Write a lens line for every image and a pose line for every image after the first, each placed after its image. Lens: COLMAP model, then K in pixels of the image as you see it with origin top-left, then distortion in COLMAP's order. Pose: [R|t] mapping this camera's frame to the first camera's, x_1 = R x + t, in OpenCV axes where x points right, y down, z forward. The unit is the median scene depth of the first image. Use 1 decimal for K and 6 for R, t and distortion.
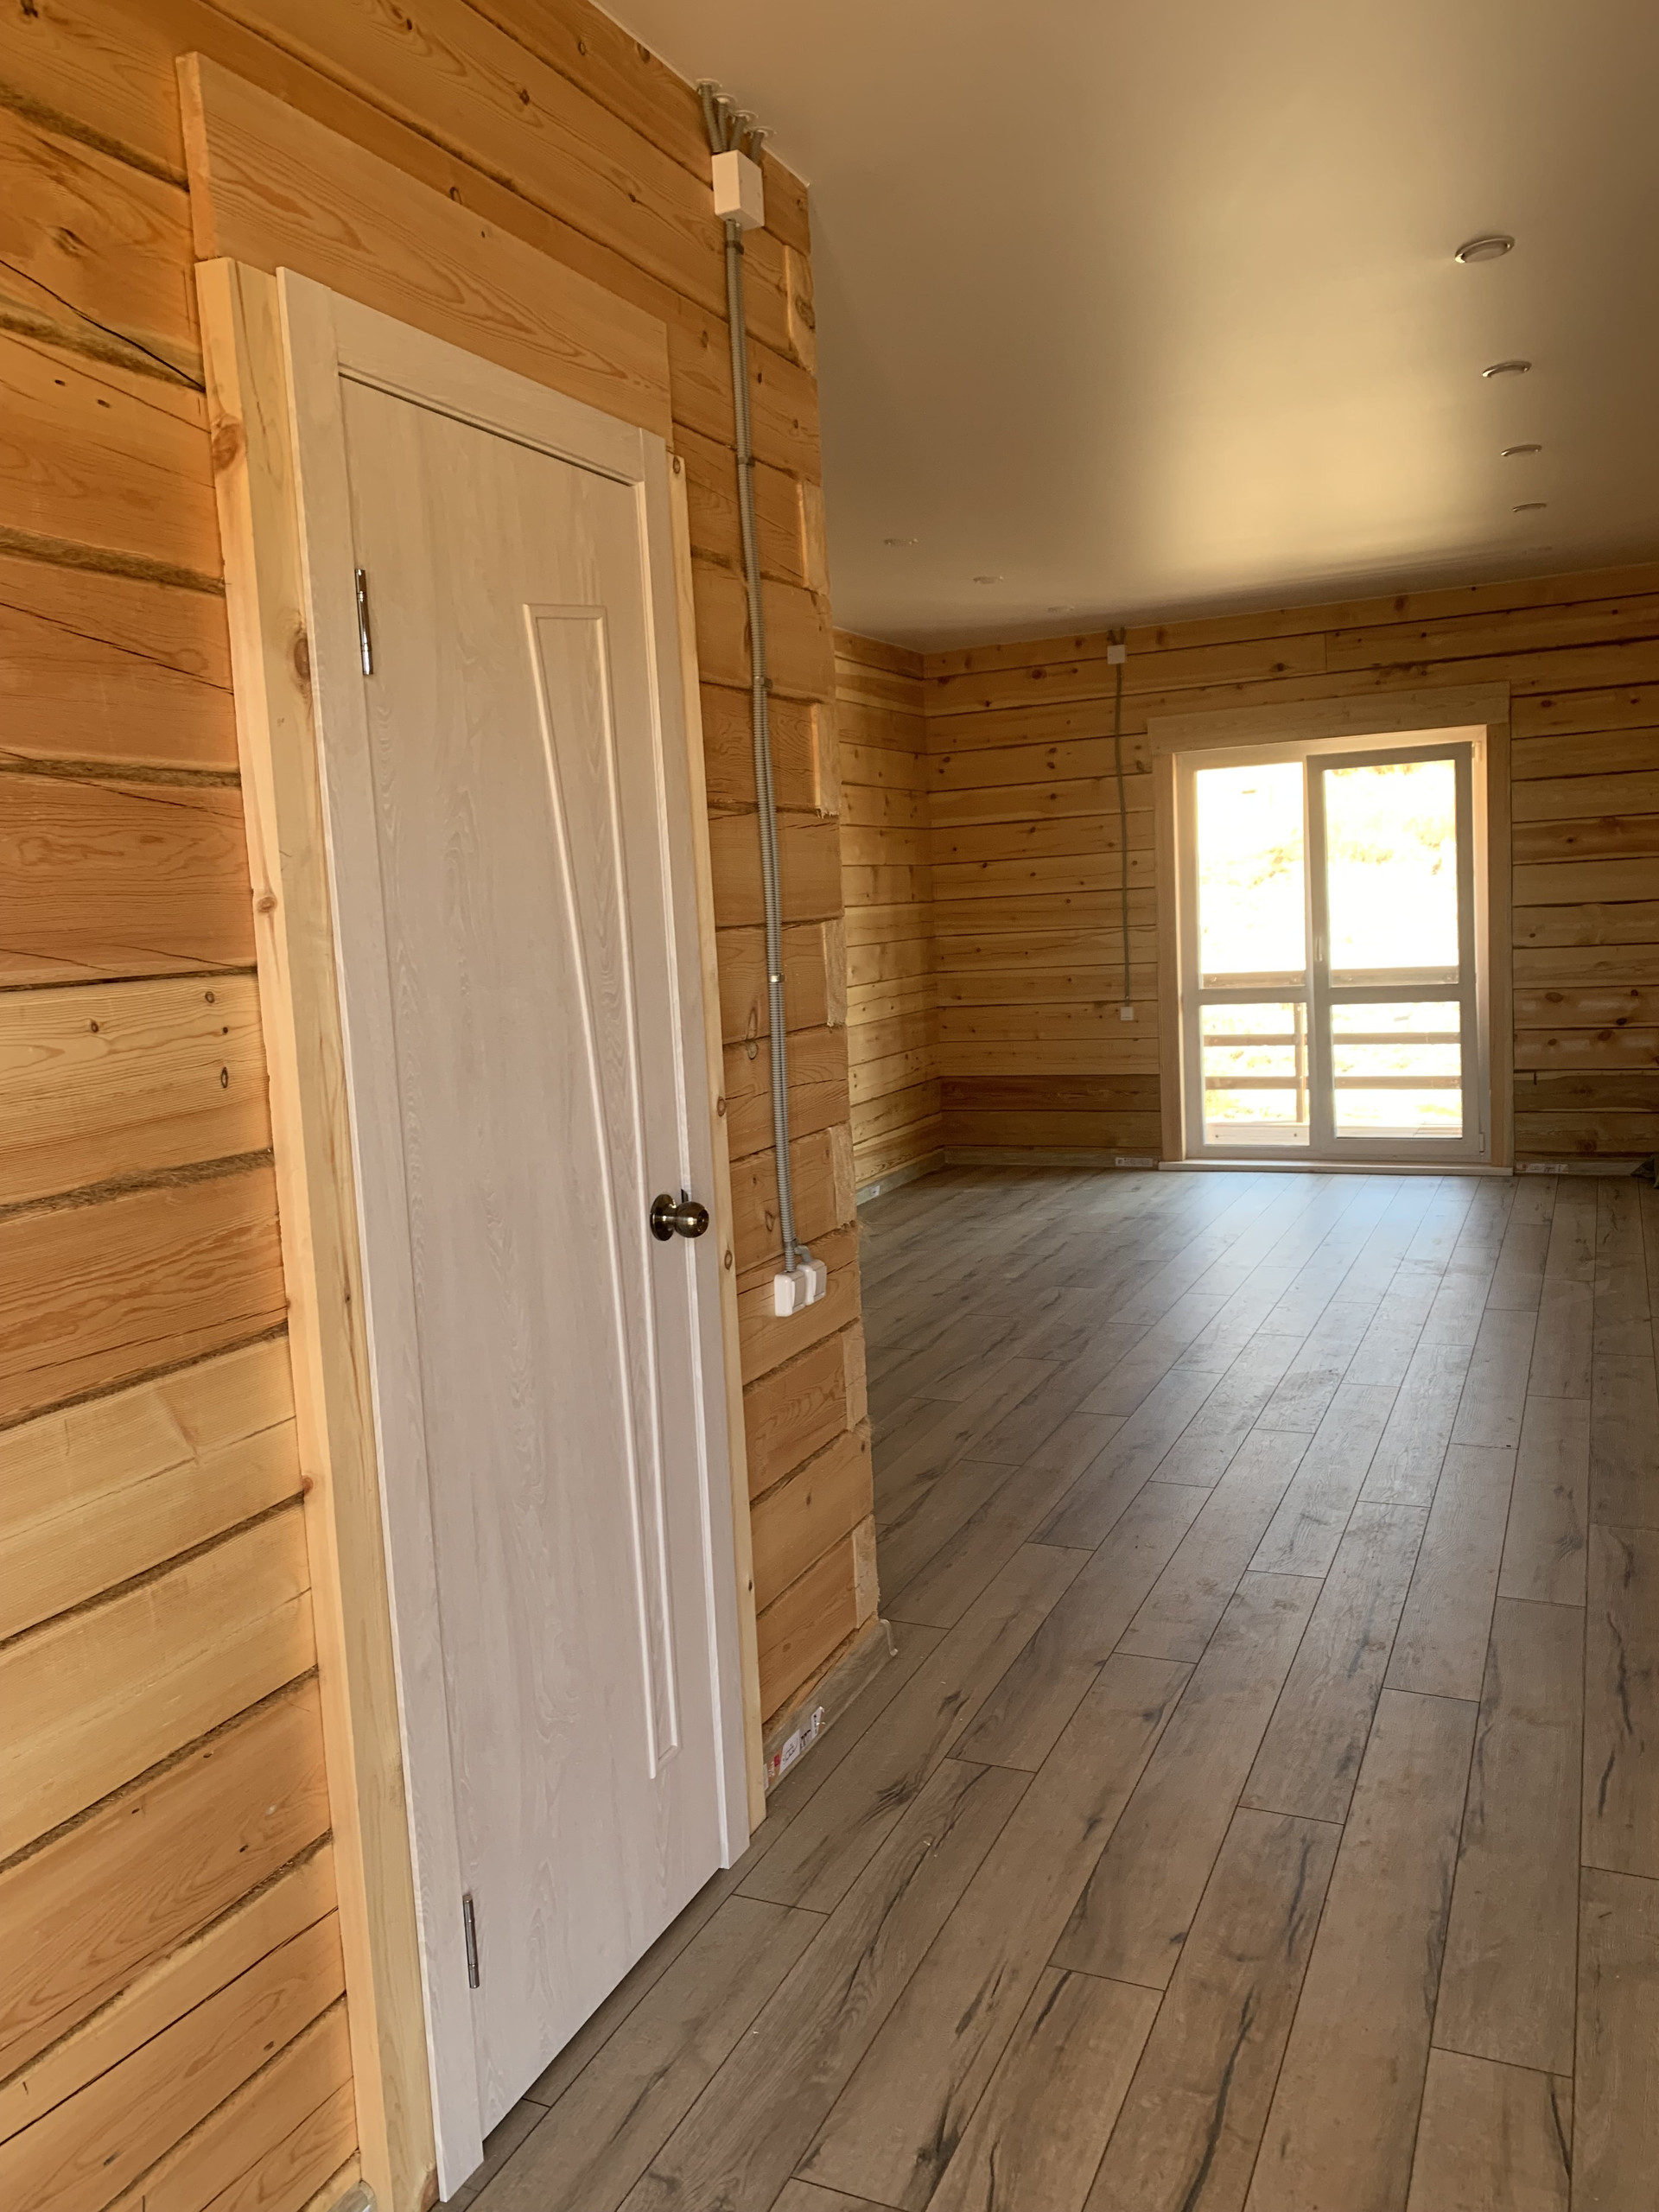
lens RADIAL K [[1674.3, 0, 829.3], [0, 1674.3, 1097.4], [0, 0, 1]] dist [0.035935, -0.039184]
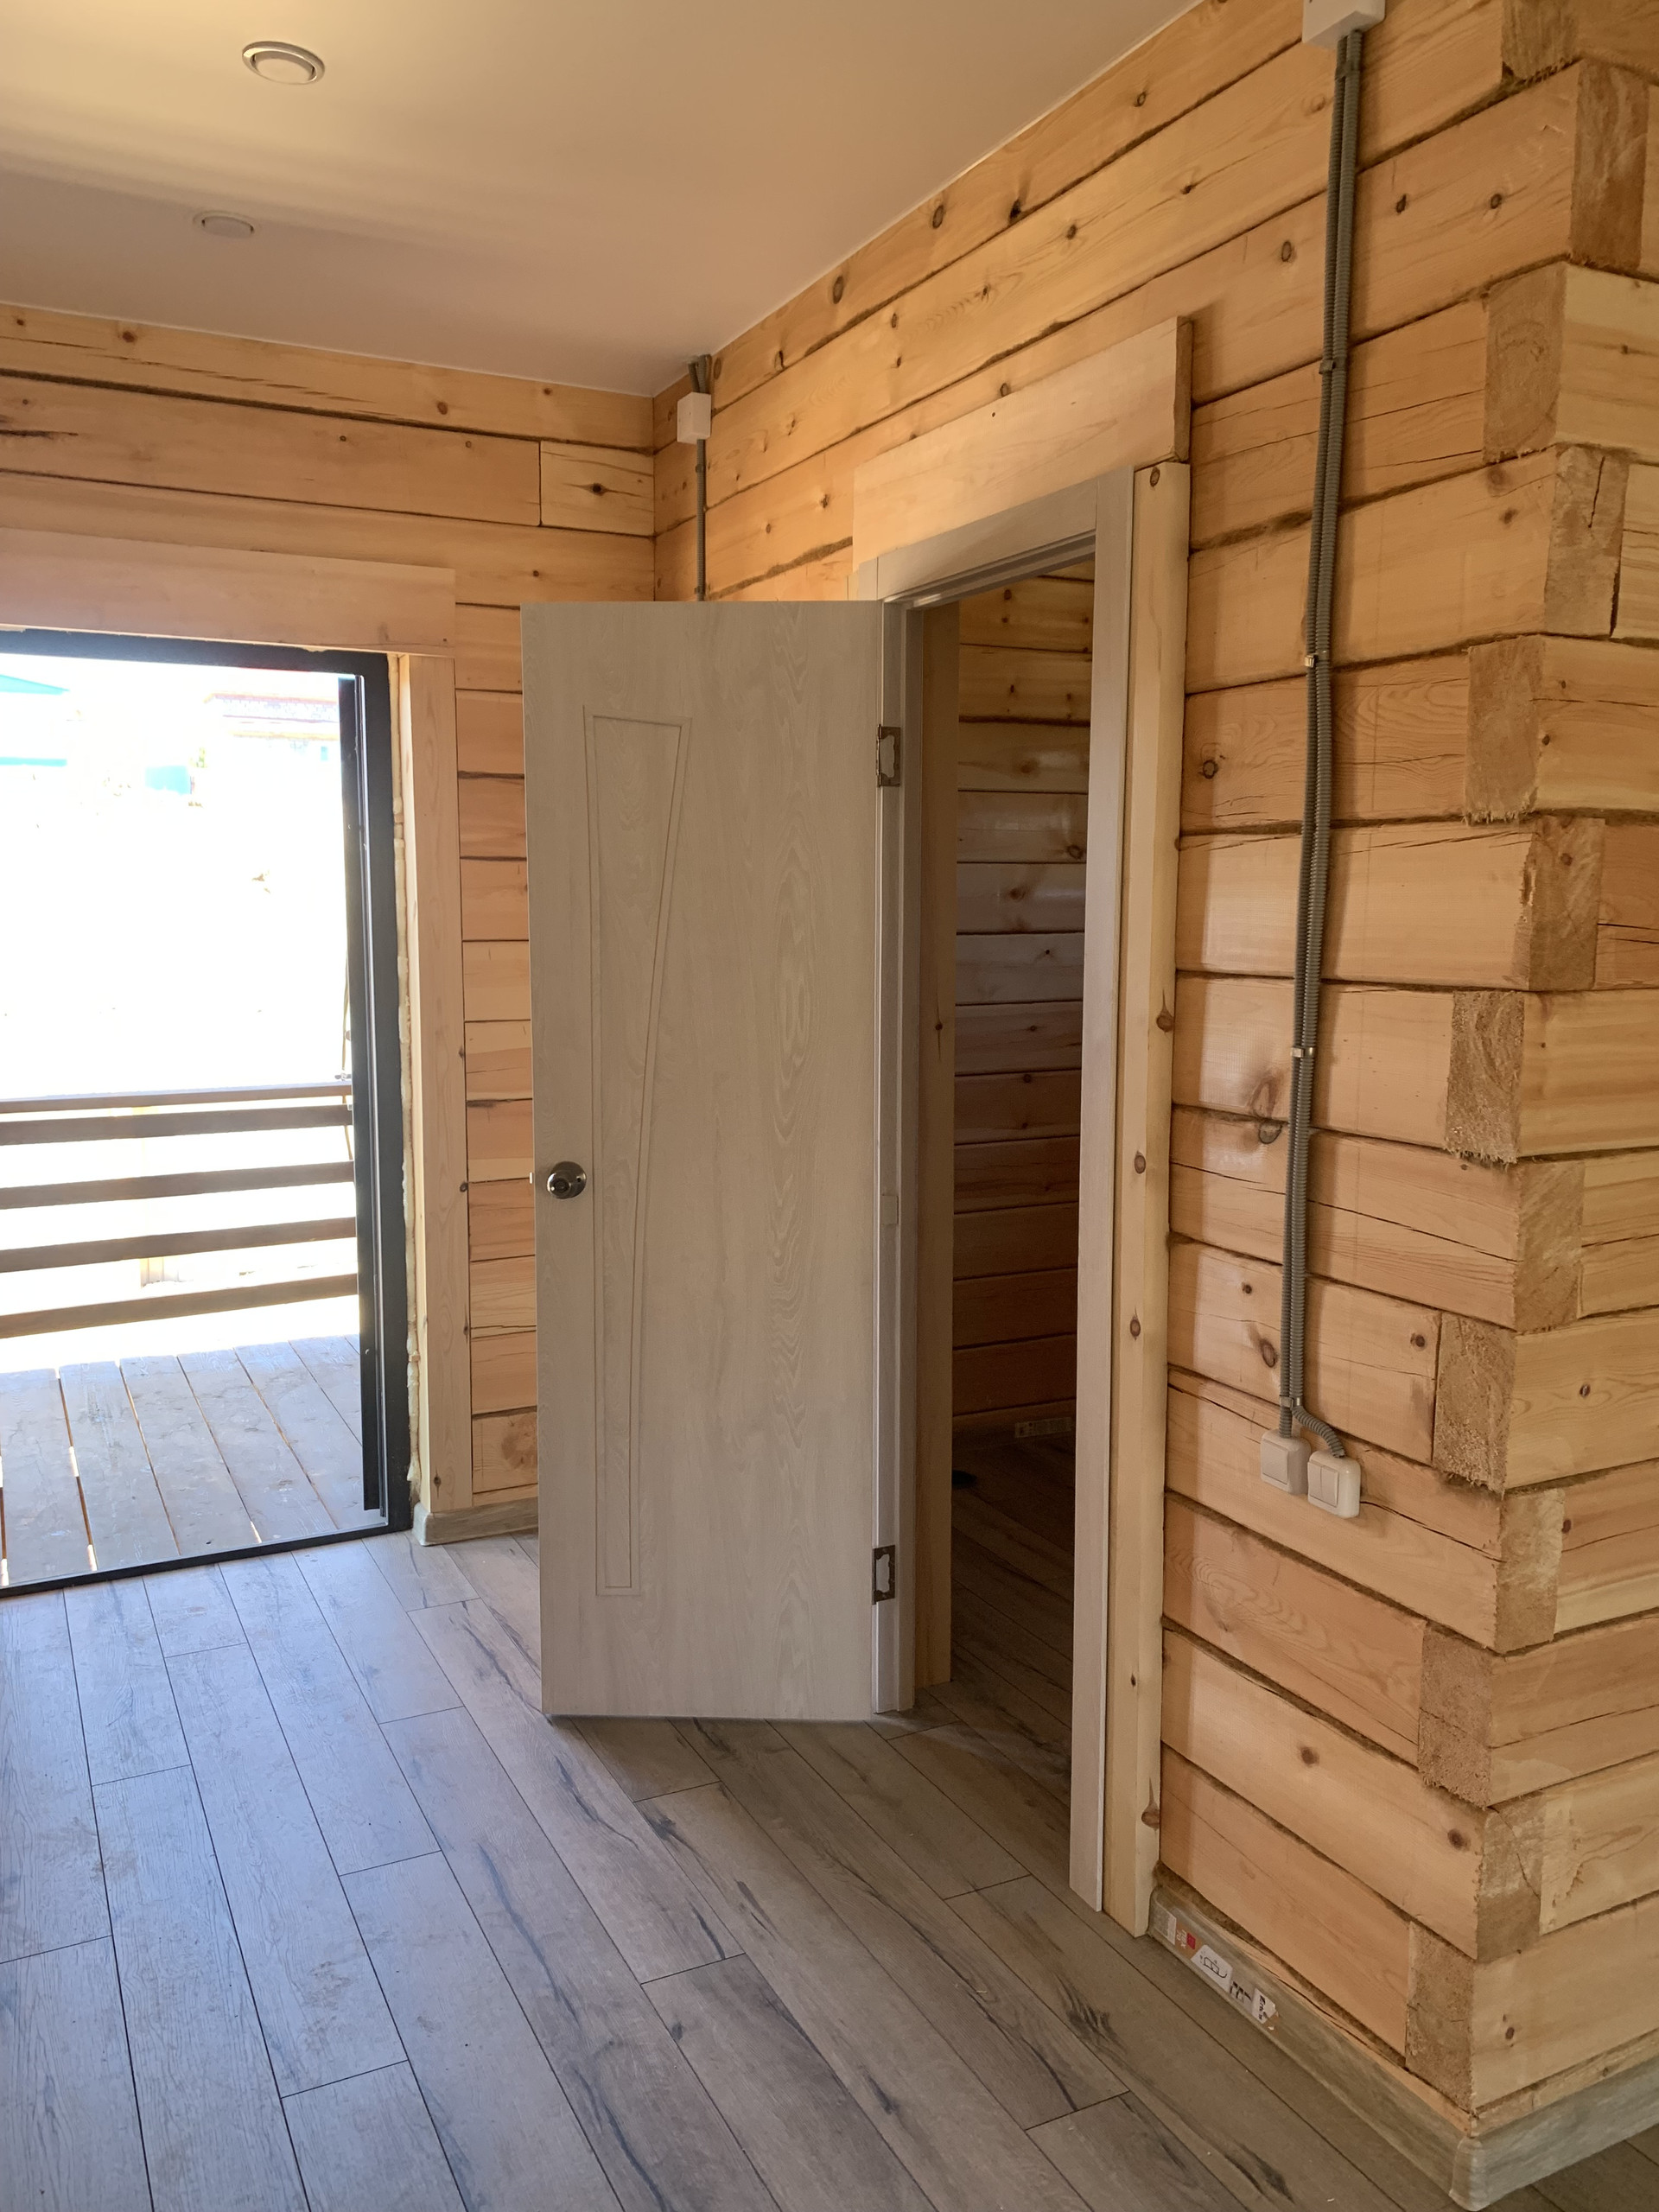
lens RADIAL K [[1708.1, 0, 834.9], [0, 1708.1, 1099.7], [0, 0, 1]] dist [0.033387, -0.038847]
pose [[-0.620998, 0.146830, -0.769937, 0.637079], [-0.056130, 0.971445, 0.230531, -0.199504], [0.781800, 0.186376, -0.595024, 1.186980]]
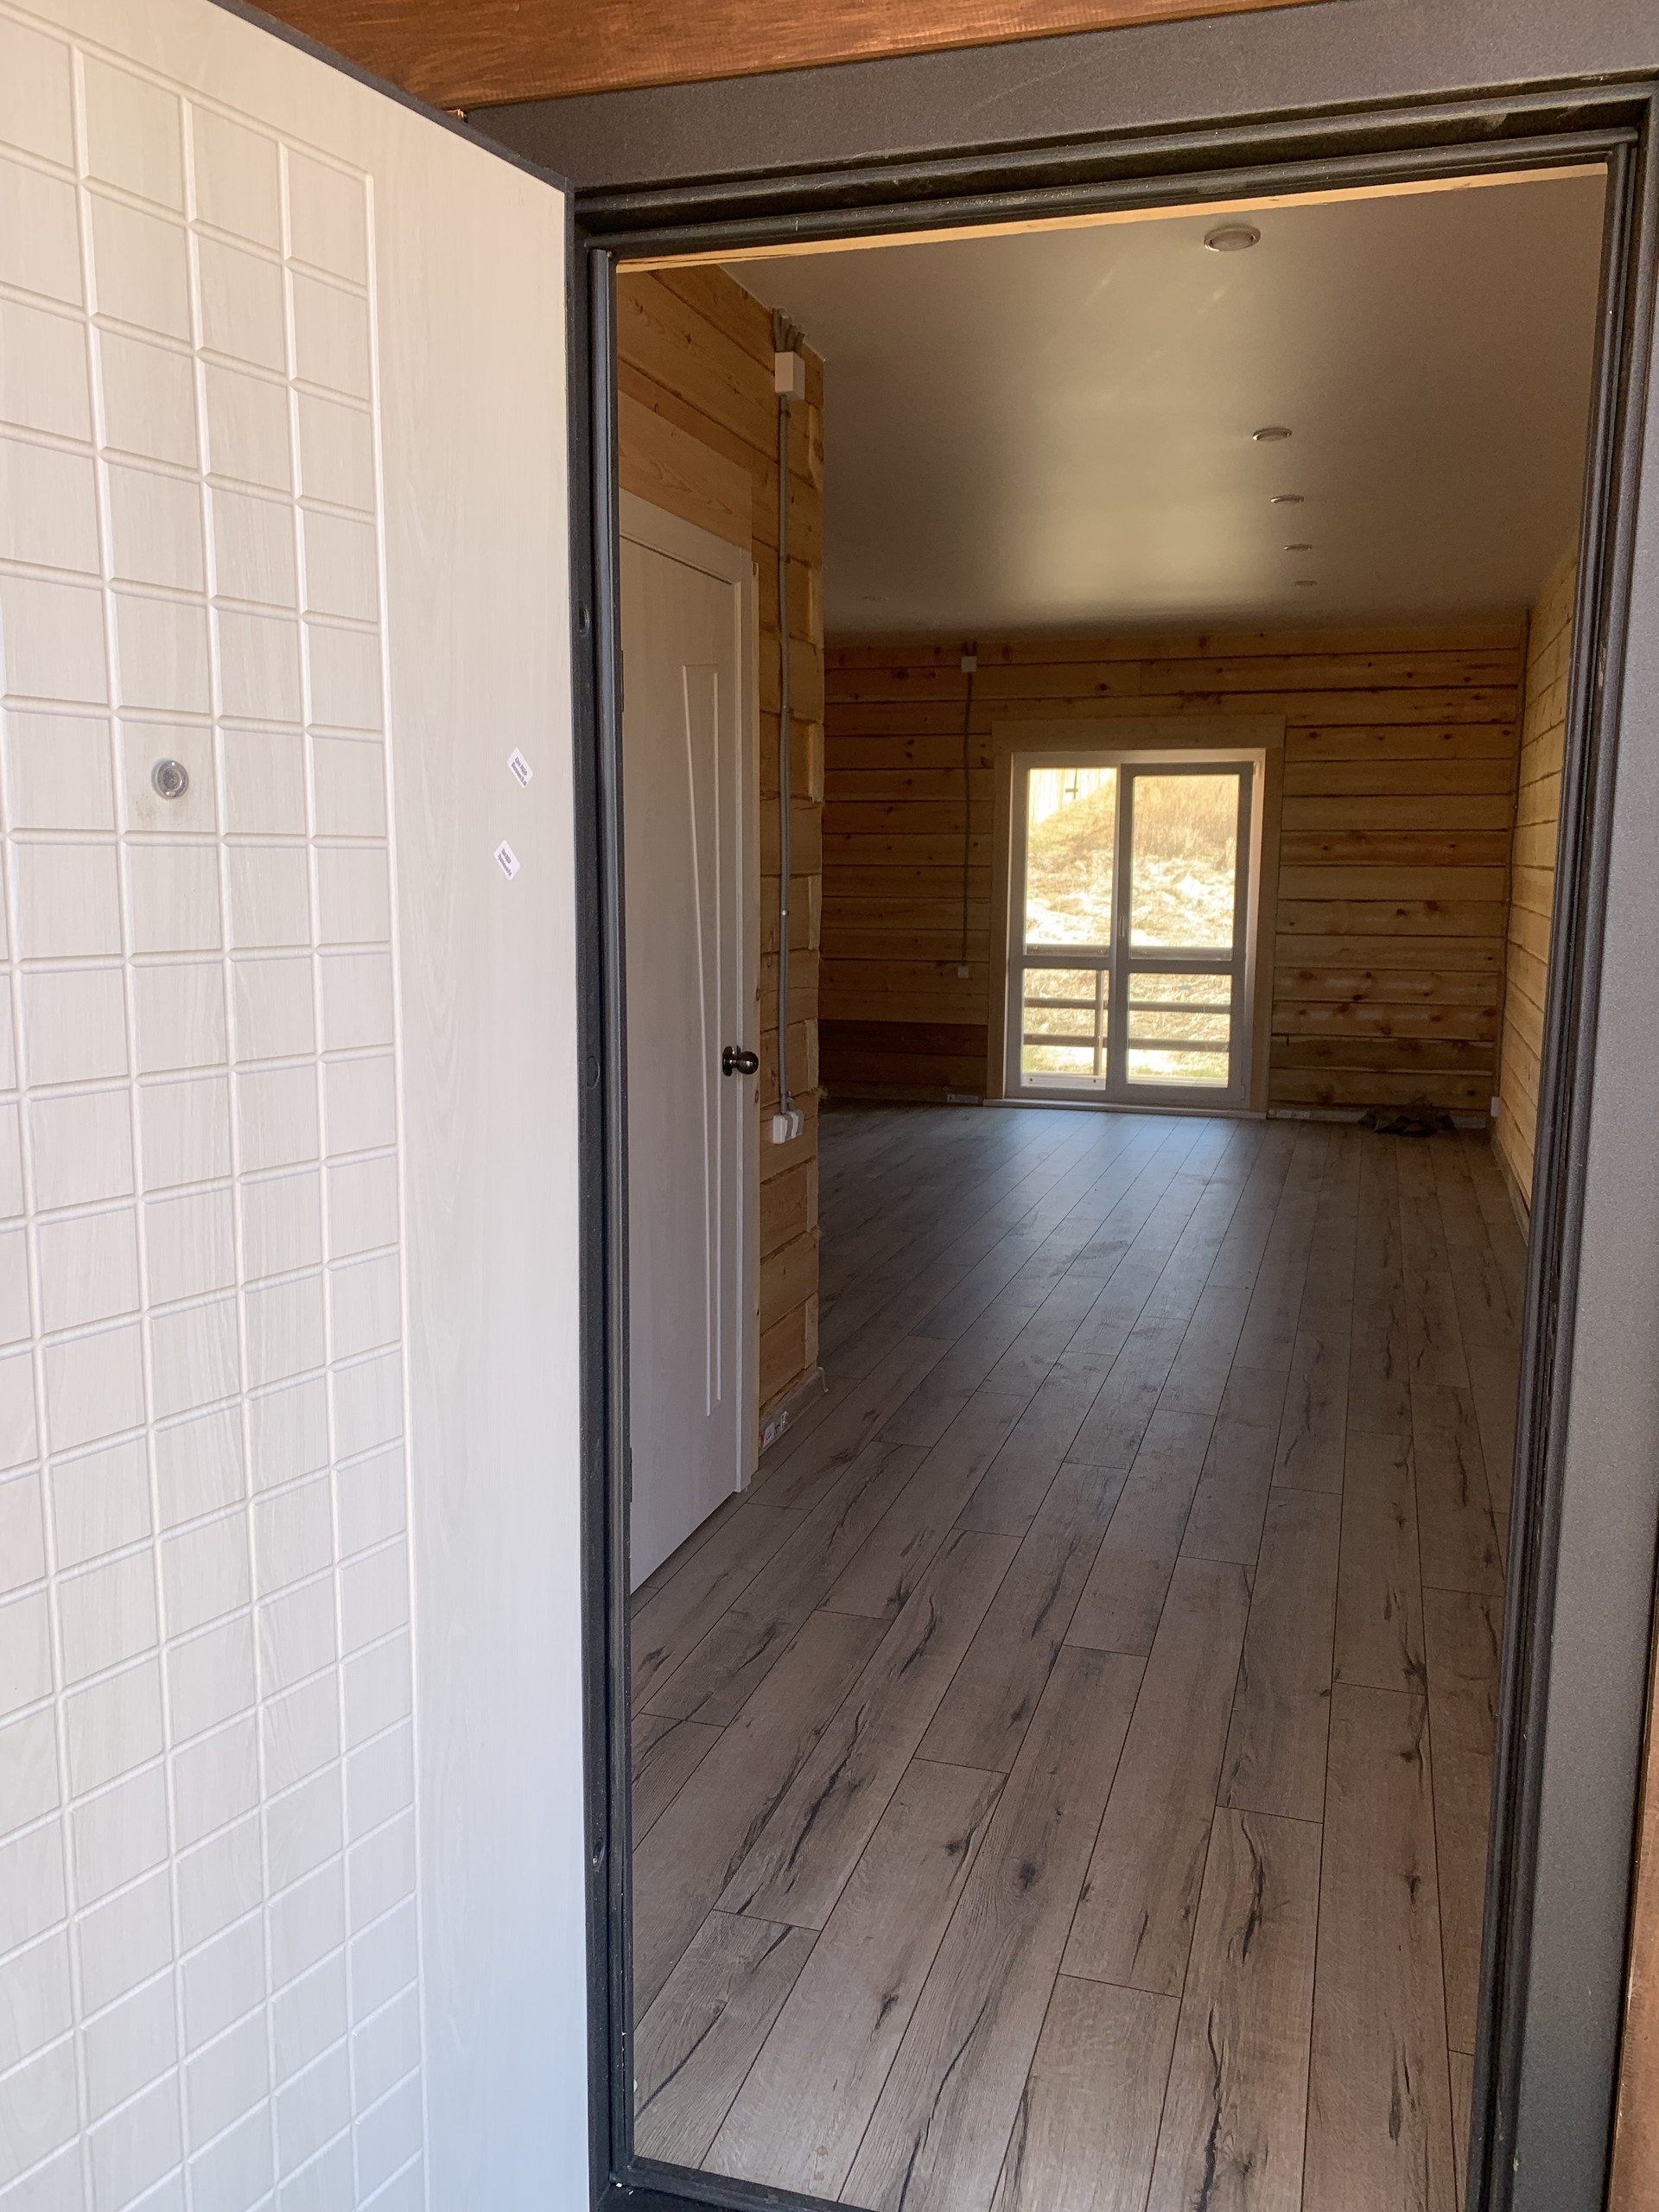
lens RADIAL K [[1652.5, 0, 875.4], [0, 1652.5, 1112.7], [0, 0, 1]] dist [0.136630, -0.366878]
pose [[0.988146, 0.040725, 0.148020, -0.146804], [-0.045262, 0.998599, 0.027412, 0.055417], [-0.146696, -0.033787, 0.988604, -0.416800]]
